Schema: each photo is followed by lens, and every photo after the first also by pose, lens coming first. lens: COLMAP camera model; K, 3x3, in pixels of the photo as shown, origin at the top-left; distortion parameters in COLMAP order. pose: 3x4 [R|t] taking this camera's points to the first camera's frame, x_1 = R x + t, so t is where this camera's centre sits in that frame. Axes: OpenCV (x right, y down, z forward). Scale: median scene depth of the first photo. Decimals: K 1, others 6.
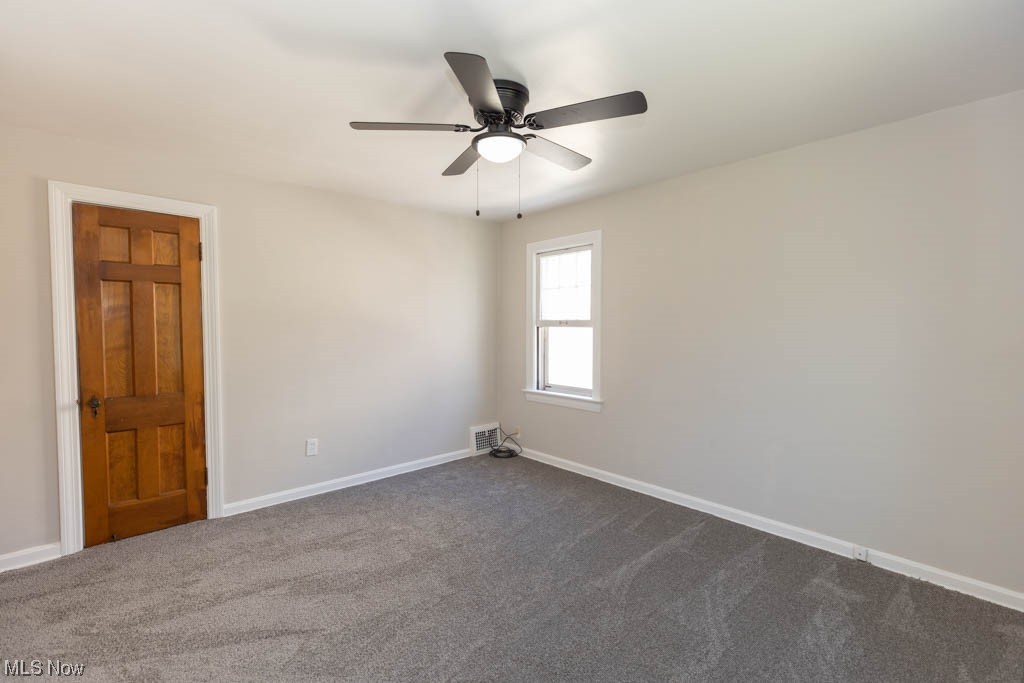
lens RADIAL K [[455.9, 0, 512.0], [0, 455.9, 341.5], [0, 0, 1]] dist [0.002909, 0.000344]
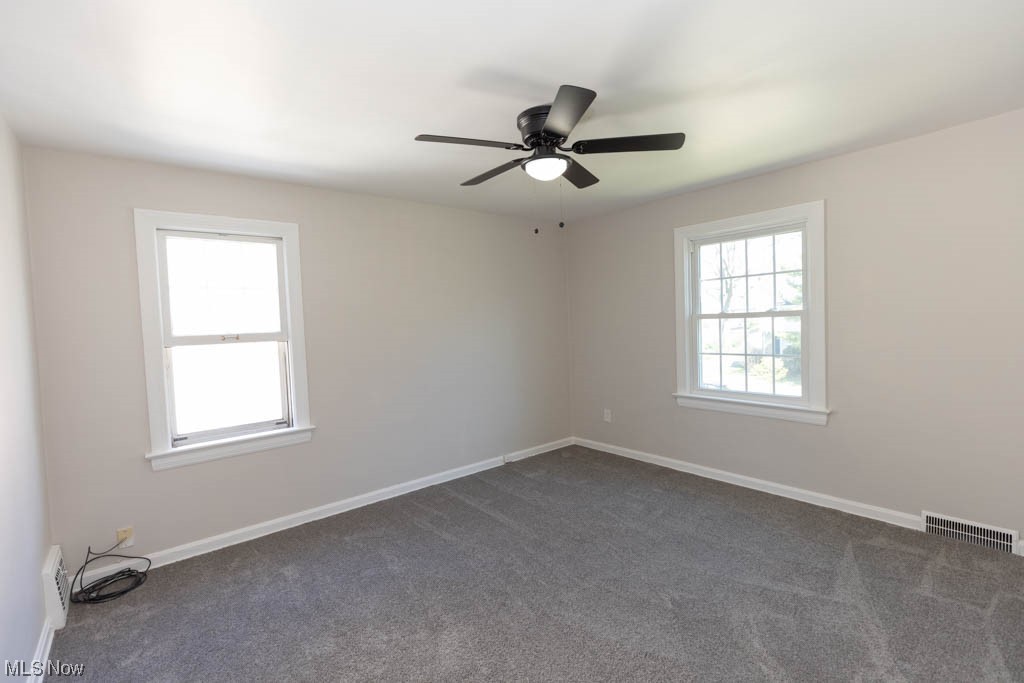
lens RADIAL K [[455.9, 0, 512.0], [0, 455.9, 341.5], [0, 0, 1]] dist [0.002909, 0.000344]
pose [[0.051559, -0.046642, 0.997580, -0.592630], [0.081789, 0.995750, 0.042329, -0.030836], [-0.995315, 0.079409, 0.055155, 0.542679]]
